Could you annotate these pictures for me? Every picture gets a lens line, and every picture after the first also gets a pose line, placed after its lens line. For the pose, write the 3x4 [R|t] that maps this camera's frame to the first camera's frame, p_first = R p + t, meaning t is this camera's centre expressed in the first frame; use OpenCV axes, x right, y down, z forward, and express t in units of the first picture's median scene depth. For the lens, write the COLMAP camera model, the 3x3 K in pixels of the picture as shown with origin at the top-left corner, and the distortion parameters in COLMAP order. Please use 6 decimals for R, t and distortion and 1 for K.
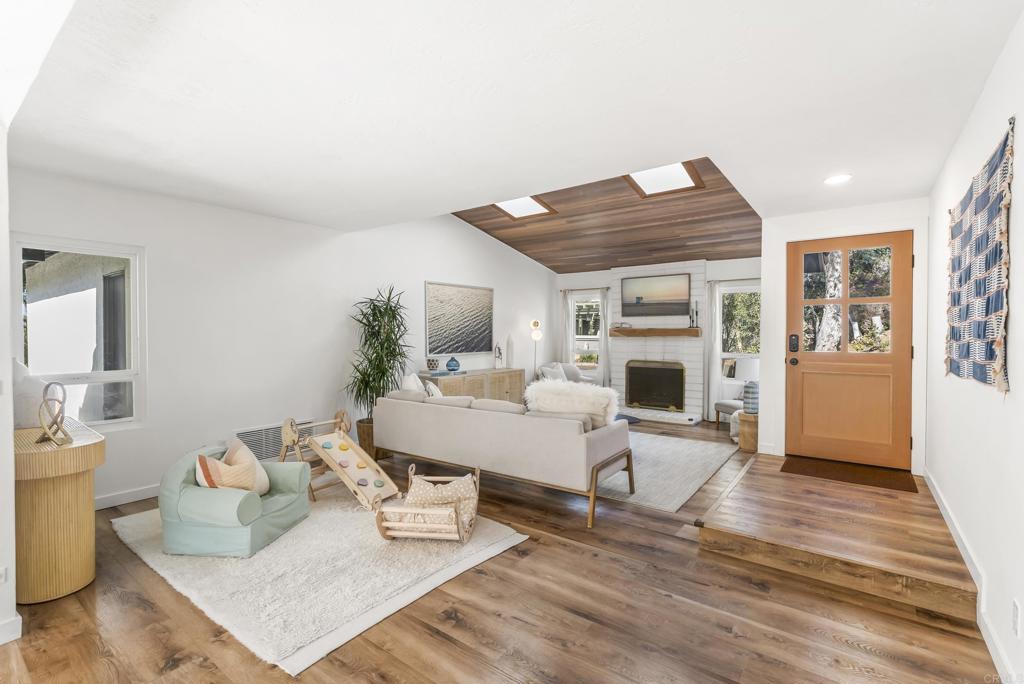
lens RADIAL K [[463.3, 0, 514.7], [0, 463.3, 341.9], [0, 0, 1]] dist [-0.004263, -0.000316]
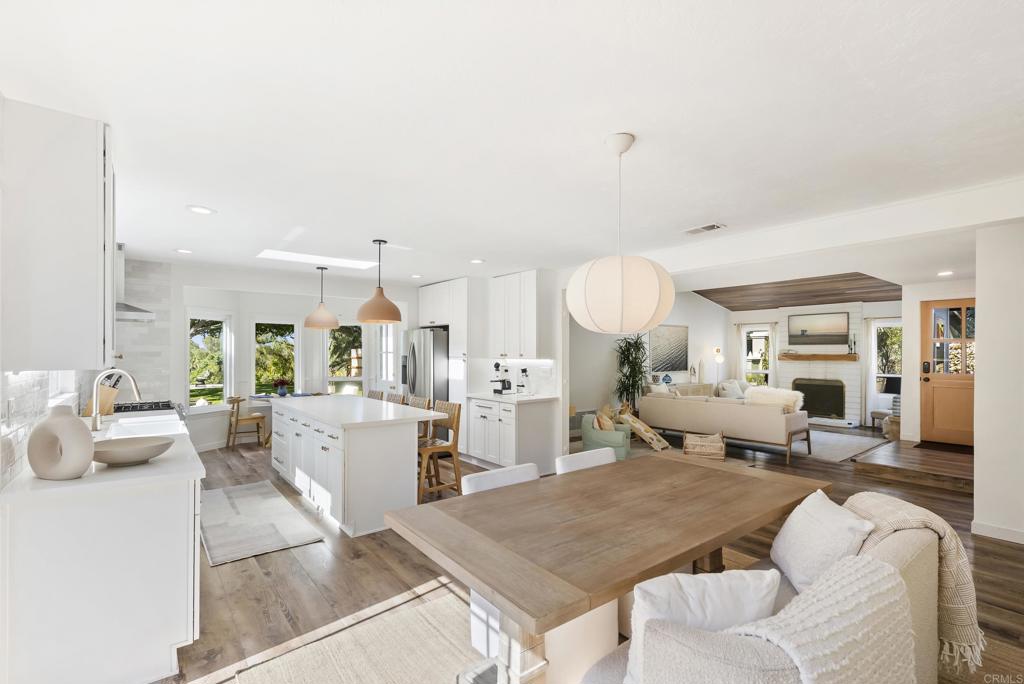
lens RADIAL K [[469.3, 0, 512.9], [0, 469.3, 351.6], [0, 0, 1]] dist [-0.003617, -0.000213]
pose [[0.965471, 0.000589, -0.260508, -0.195685], [-0.005541, 0.999818, -0.018278, -0.008765], [0.260450, 0.019090, 0.965299, -0.532685]]
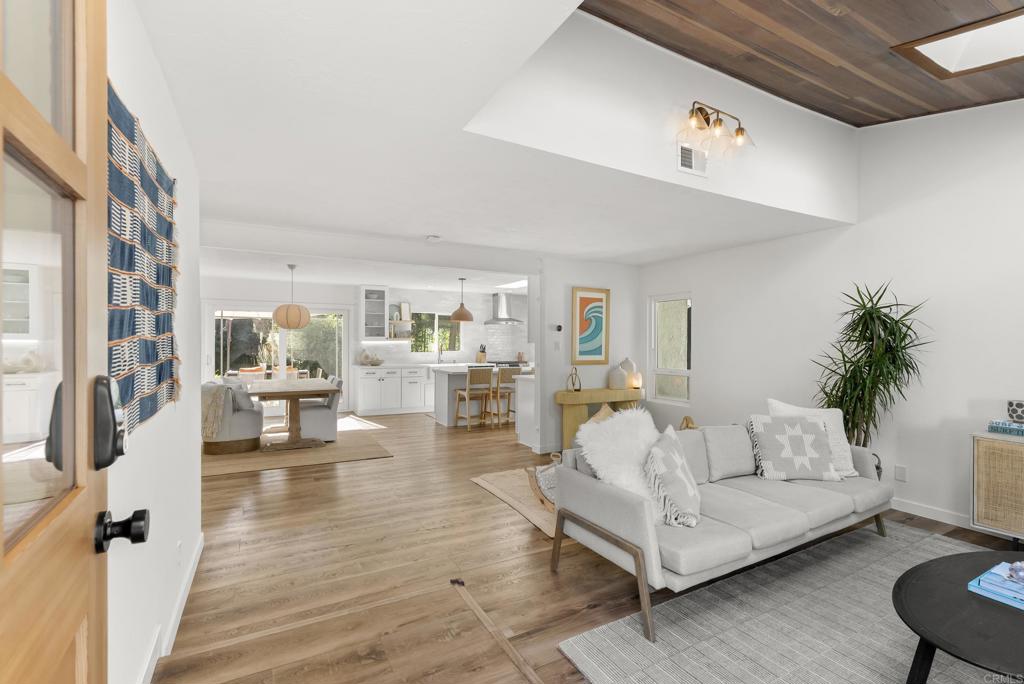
lens RADIAL K [[463.3, 0, 514.7], [0, 463.3, 341.9], [0, 0, 1]] dist [-0.004263, -0.000316]
pose [[-0.414696, -0.000874, -0.909959, 0.460492], [-0.021749, 0.999723, 0.008952, -0.020063], [0.909700, 0.023503, -0.414601, 0.591575]]
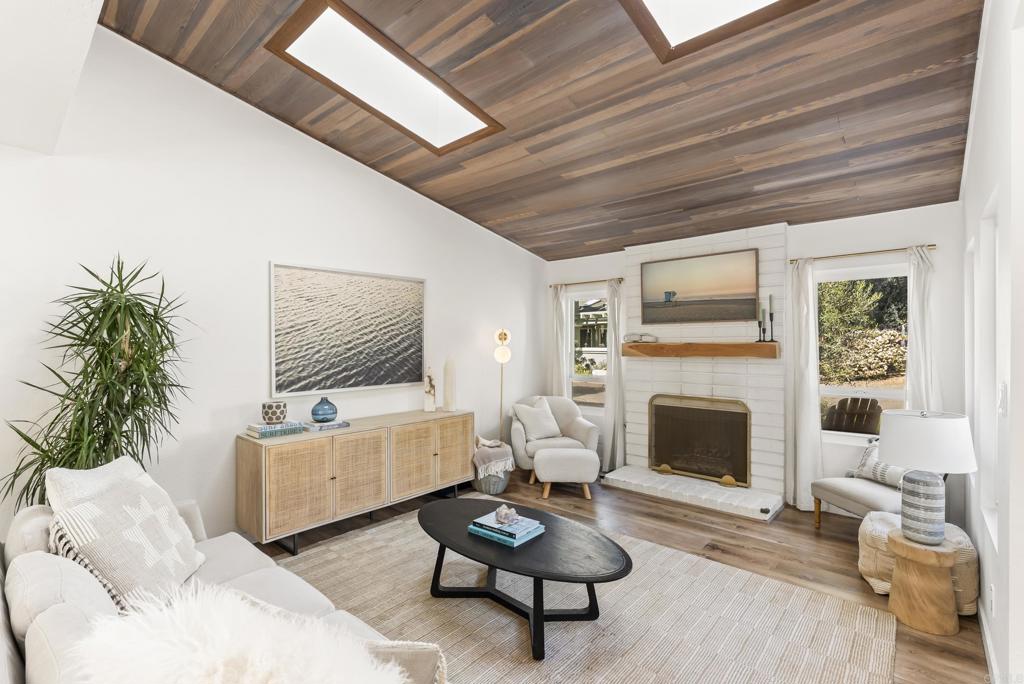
lens RADIAL K [[463.3, 0, 514.7], [0, 463.3, 341.9], [0, 0, 1]] dist [-0.004263, -0.000316]
pose [[0.996304, -0.003271, -0.085832, 0.128477], [0.001427, 0.999767, -0.021527, -0.019531], [0.085882, 0.021325, 0.996077, 0.411464]]
